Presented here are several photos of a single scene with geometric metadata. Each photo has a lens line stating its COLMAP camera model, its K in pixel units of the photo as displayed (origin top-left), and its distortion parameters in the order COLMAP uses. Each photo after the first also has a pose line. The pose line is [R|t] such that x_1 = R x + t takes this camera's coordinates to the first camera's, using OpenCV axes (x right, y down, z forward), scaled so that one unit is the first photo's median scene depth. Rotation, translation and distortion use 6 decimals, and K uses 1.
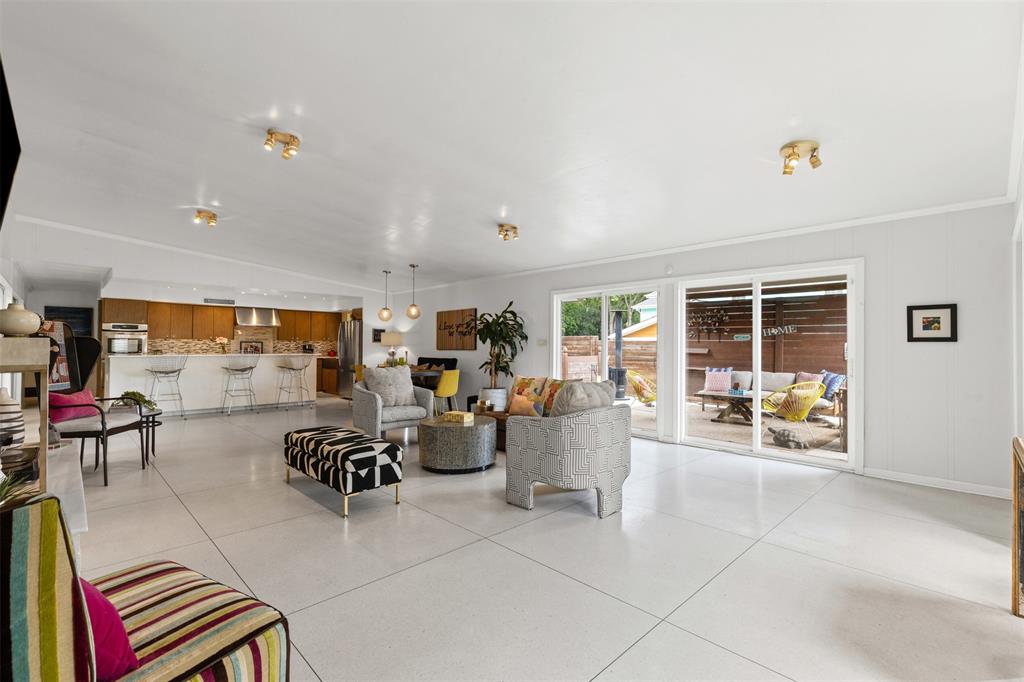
lens RADIAL K [[463.5, 0, 519.4], [0, 463.5, 341.9], [0, 0, 1]] dist [0.005196, -0.001002]
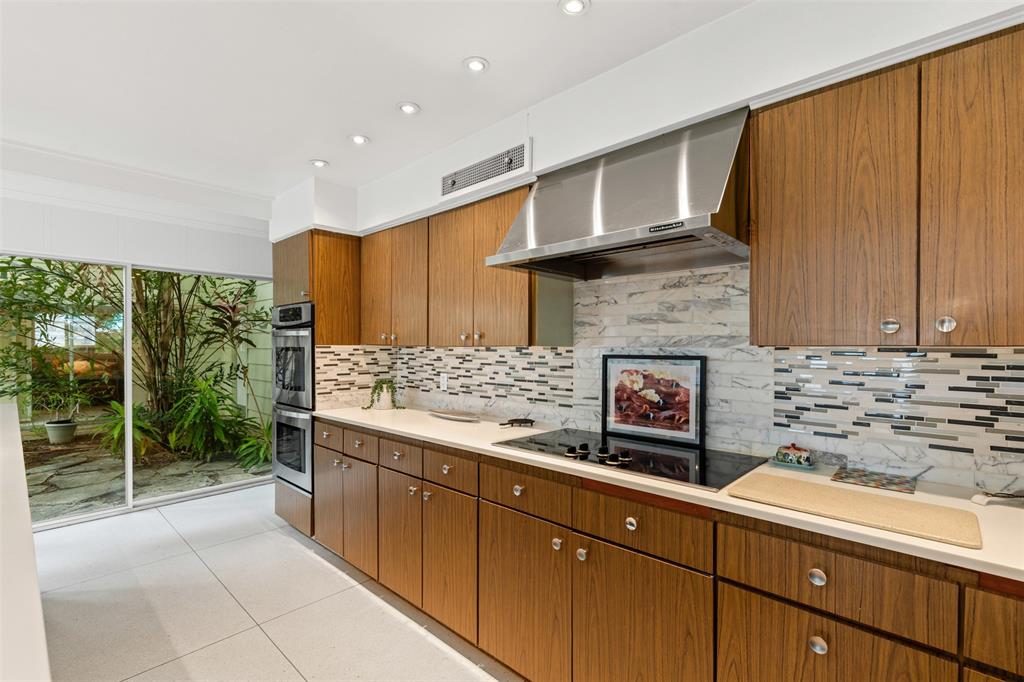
lens RADIAL K [[463.5, 0, 516.8], [0, 463.5, 348.7], [0, 0, 1]] dist [0.005196, -0.001002]
pose [[0.037648, -0.005167, -0.999278, -0.442018], [0.006790, 0.999965, -0.004915, -0.002837], [0.999268, -0.006600, 0.037681, 1.044774]]
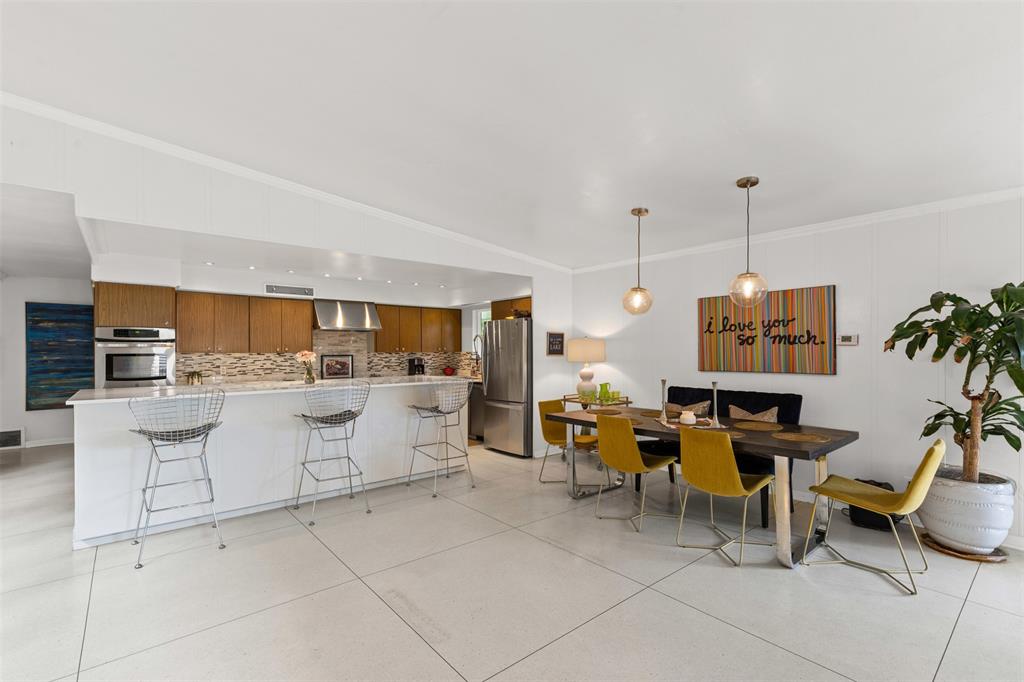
lens RADIAL K [[463.5, 0, 520.0], [0, 463.5, 350.4], [0, 0, 1]] dist [0.005196, -0.001002]
pose [[0.997211, -0.007826, -0.074223, -0.311307], [0.008566, 0.999917, 0.009649, -0.012054], [0.074141, -0.010258, 0.997195, 0.428722]]
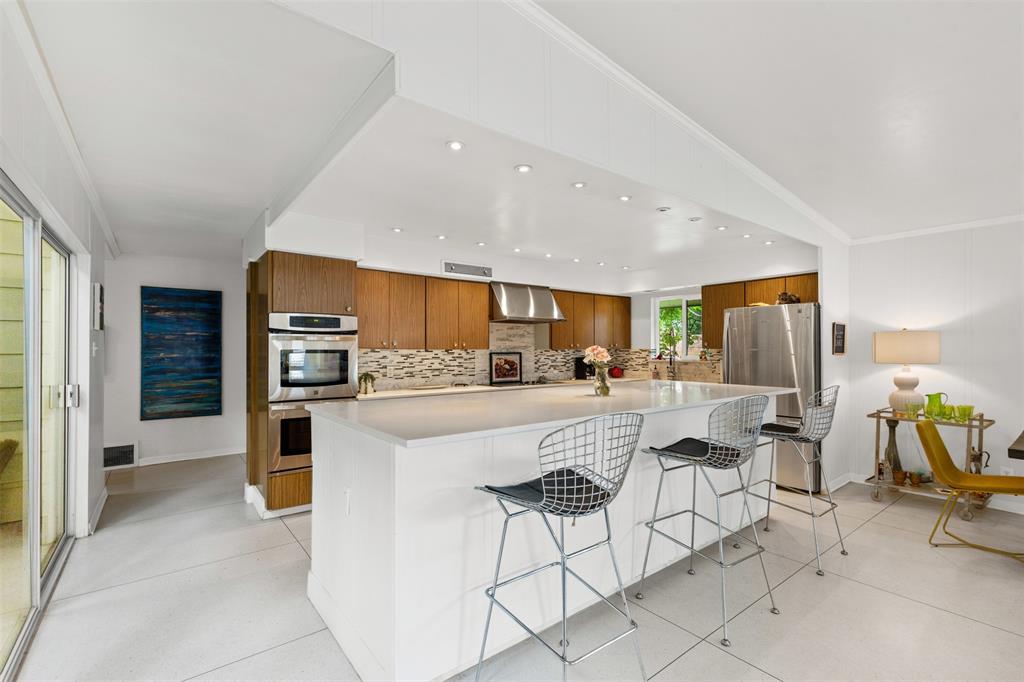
lens RADIAL K [[463.5, 0, 515.2], [0, 463.5, 339.0], [0, 0, 1]] dist [0.005196, -0.001002]
pose [[0.993252, -0.007078, -0.115763, -0.563570], [0.005967, 0.999933, -0.009940, -0.011159], [0.115825, 0.009183, 0.993227, 0.551410]]
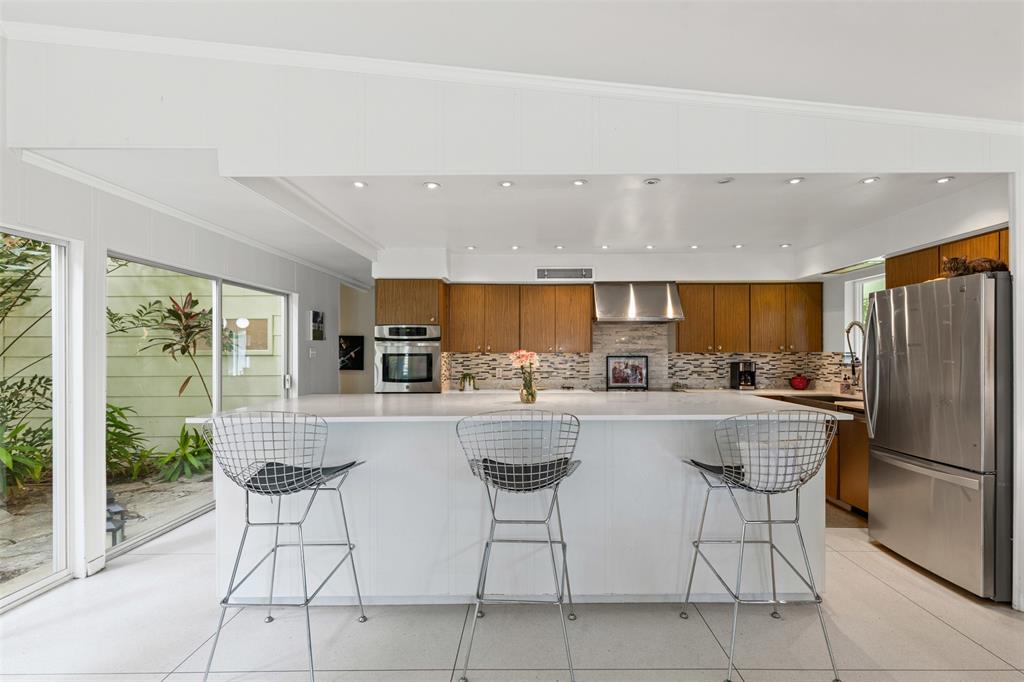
lens RADIAL K [[463.5, 0, 529.7], [0, 463.5, 348.1], [0, 0, 1]] dist [0.005196, -0.001002]
pose [[0.709134, -0.011069, -0.704987, -0.345931], [0.013512, 0.999906, -0.002108, -0.009883], [0.704945, -0.008031, 0.709217, 0.656560]]
